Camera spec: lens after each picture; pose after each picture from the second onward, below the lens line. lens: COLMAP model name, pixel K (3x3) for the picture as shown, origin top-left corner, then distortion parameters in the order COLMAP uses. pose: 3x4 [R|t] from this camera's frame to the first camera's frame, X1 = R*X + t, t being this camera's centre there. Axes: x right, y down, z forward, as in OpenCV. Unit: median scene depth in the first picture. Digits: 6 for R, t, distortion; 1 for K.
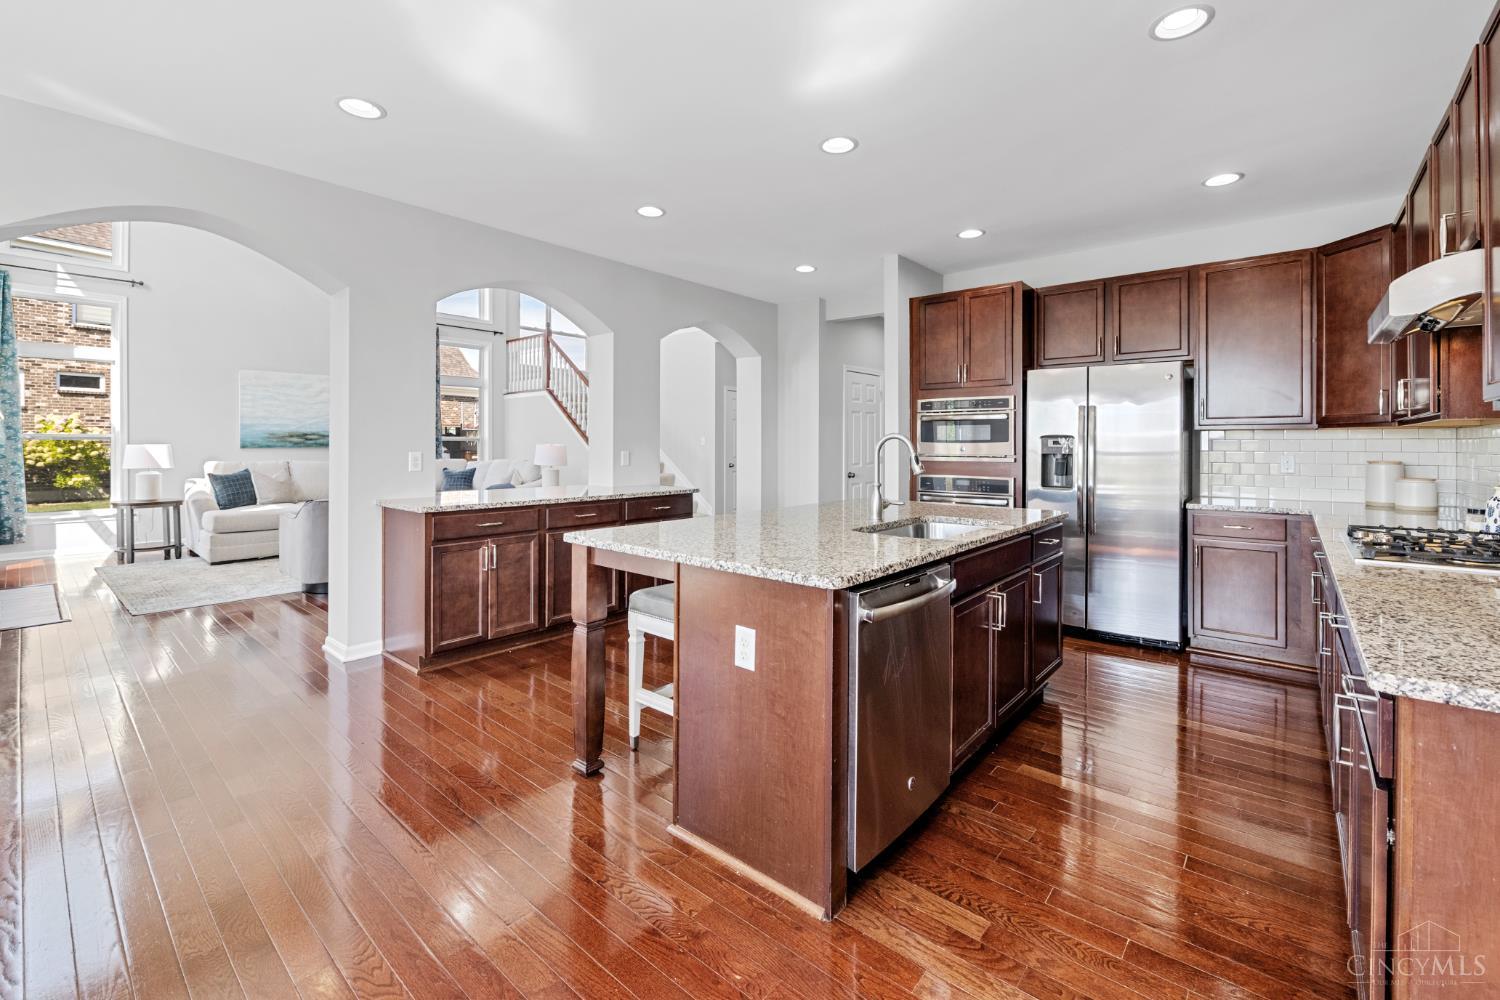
lens RADIAL K [[628.6, 0, 751.8], [0, 628.6, 447.5], [0, 0, 1]] dist [-0.003513, -0.000270]
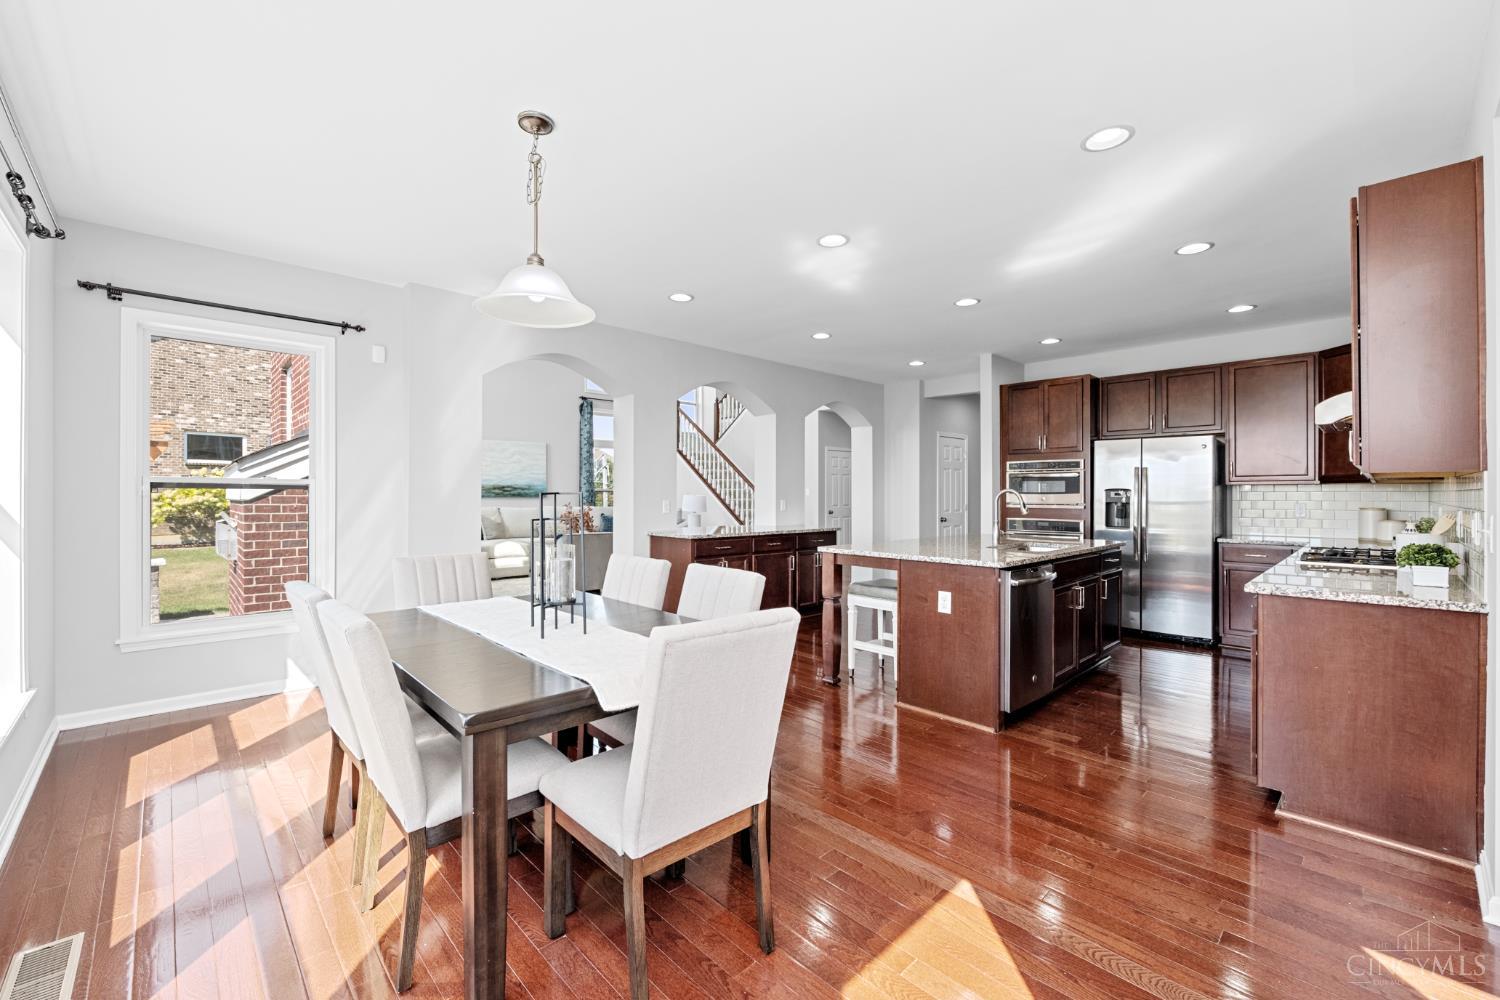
lens RADIAL K [[610.0, 0, 741.2], [0, 610.0, 494.8], [0, 0, 1]] dist [0.001449, 0.000108]
pose [[0.994860, 0.000358, -0.101262, -0.190915], [-0.000774, 0.999991, -0.004069, -0.000183], [0.101260, 0.004127, 0.994851, -0.397231]]
